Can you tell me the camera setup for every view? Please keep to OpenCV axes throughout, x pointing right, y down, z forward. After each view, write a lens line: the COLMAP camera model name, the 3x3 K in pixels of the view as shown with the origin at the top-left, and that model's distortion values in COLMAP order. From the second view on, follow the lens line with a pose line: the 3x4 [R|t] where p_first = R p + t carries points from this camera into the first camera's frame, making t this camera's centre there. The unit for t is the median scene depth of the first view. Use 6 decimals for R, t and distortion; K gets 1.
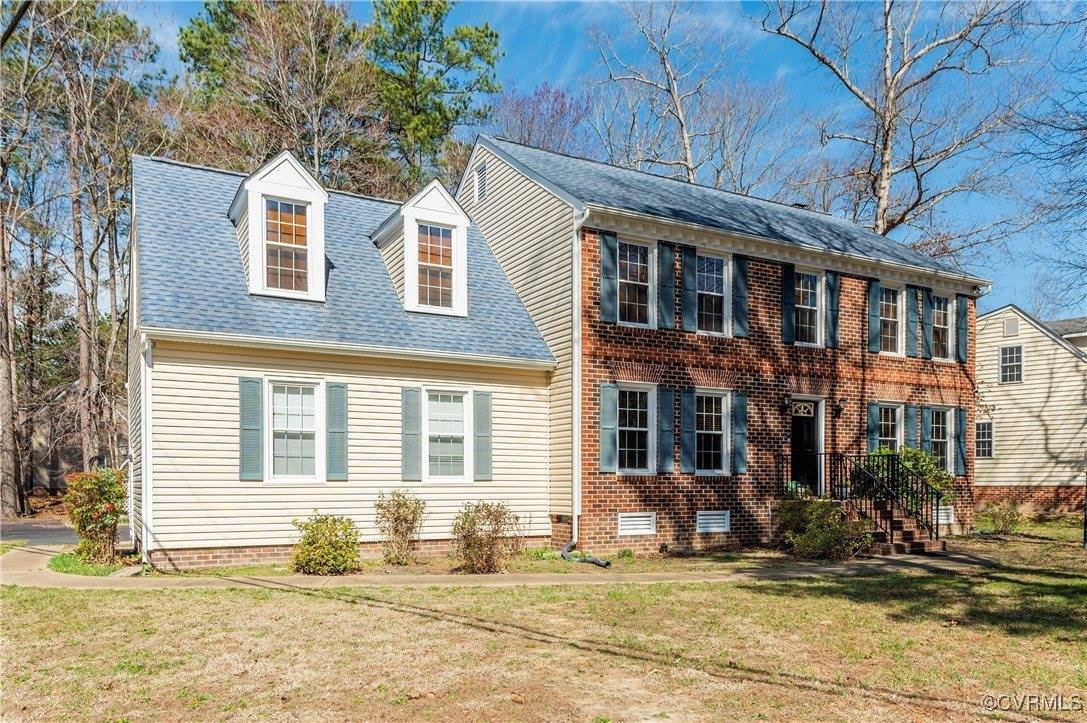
lens RADIAL K [[841.9, 0, 503.7], [0, 841.9, 483.9], [0, 0, 1]] dist [0.001646, 0.001455]
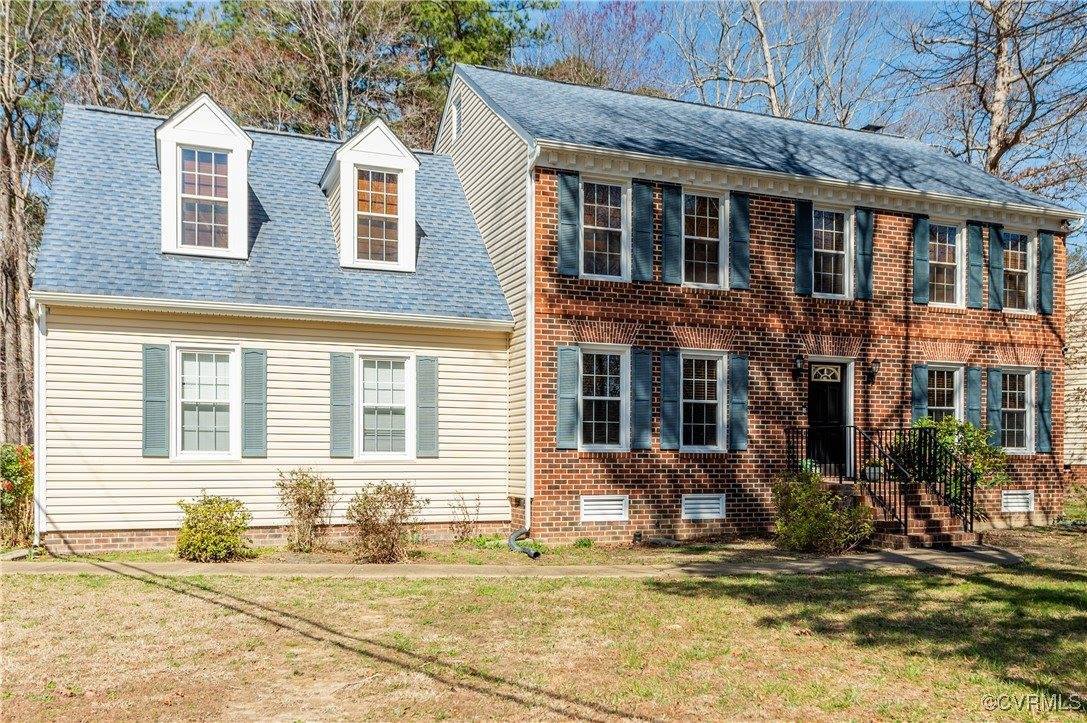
lens RADIAL K [[977.0, 0, 502.2], [0, 977.0, 452.6], [0, 0, 1]] dist [0.005908, -0.005548]
pose [[0.992142, 0.002811, -0.125083, 0.176921], [-0.003593, 0.999975, -0.006026, -0.003226], [0.125063, 0.006428, 0.992128, -0.004199]]
